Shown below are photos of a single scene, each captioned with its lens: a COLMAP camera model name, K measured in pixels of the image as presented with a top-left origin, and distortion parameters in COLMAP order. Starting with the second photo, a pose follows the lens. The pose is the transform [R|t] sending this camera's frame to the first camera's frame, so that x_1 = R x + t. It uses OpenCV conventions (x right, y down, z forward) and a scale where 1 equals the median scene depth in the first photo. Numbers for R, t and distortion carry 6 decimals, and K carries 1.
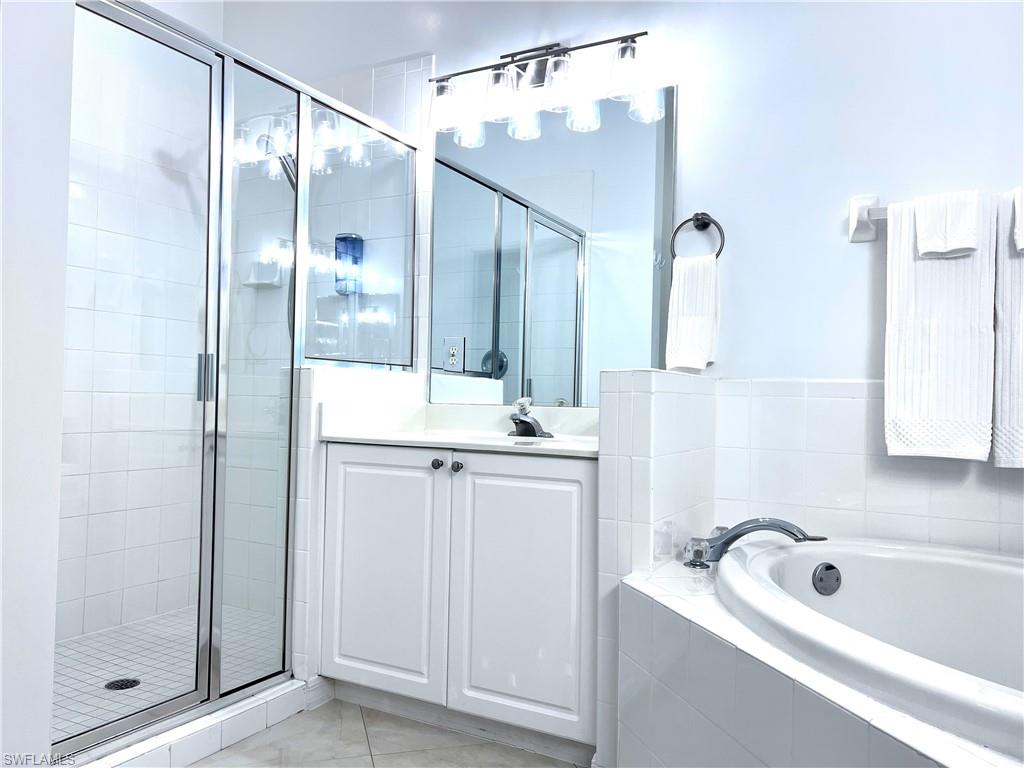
lens RADIAL K [[768.6, 0, 511.1], [0, 768.6, 385.6], [0, 0, 1]] dist [0.052350, -0.053860]
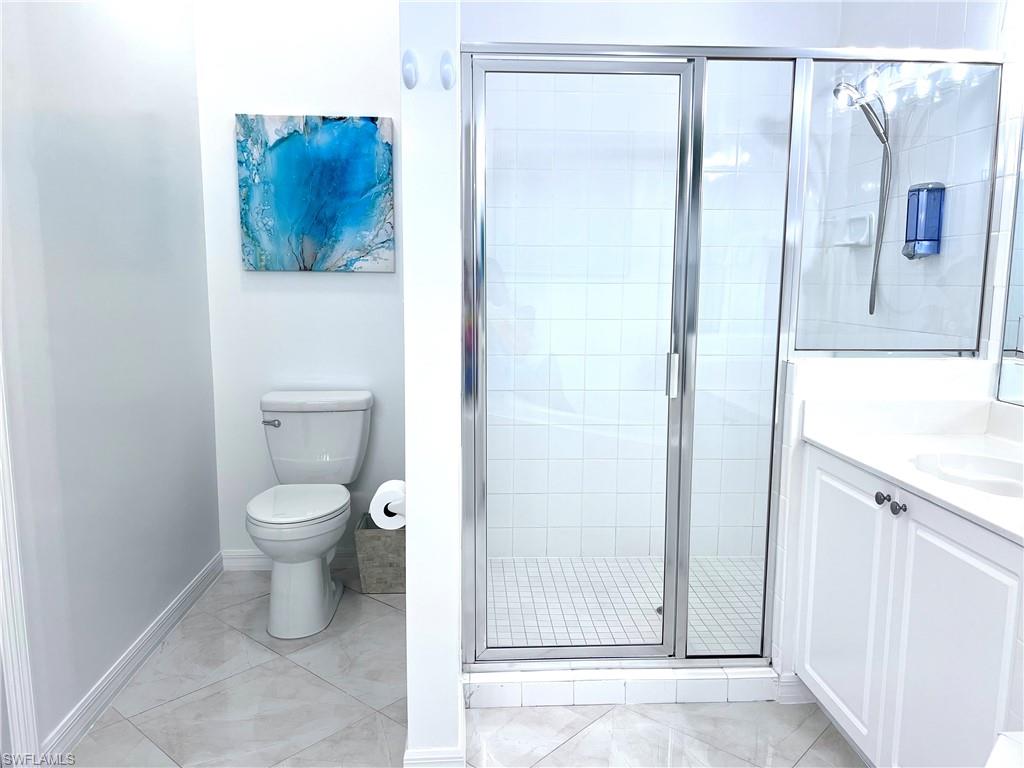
lens RADIAL K [[768.6, 0, 511.3], [0, 768.6, 388.9], [0, 0, 1]] dist [0.052350, -0.053860]
pose [[0.525865, 0.099321, -0.844749, 0.362610], [0.026734, 0.990738, 0.133128, -0.127802], [0.850148, -0.092591, 0.518339, 0.214735]]
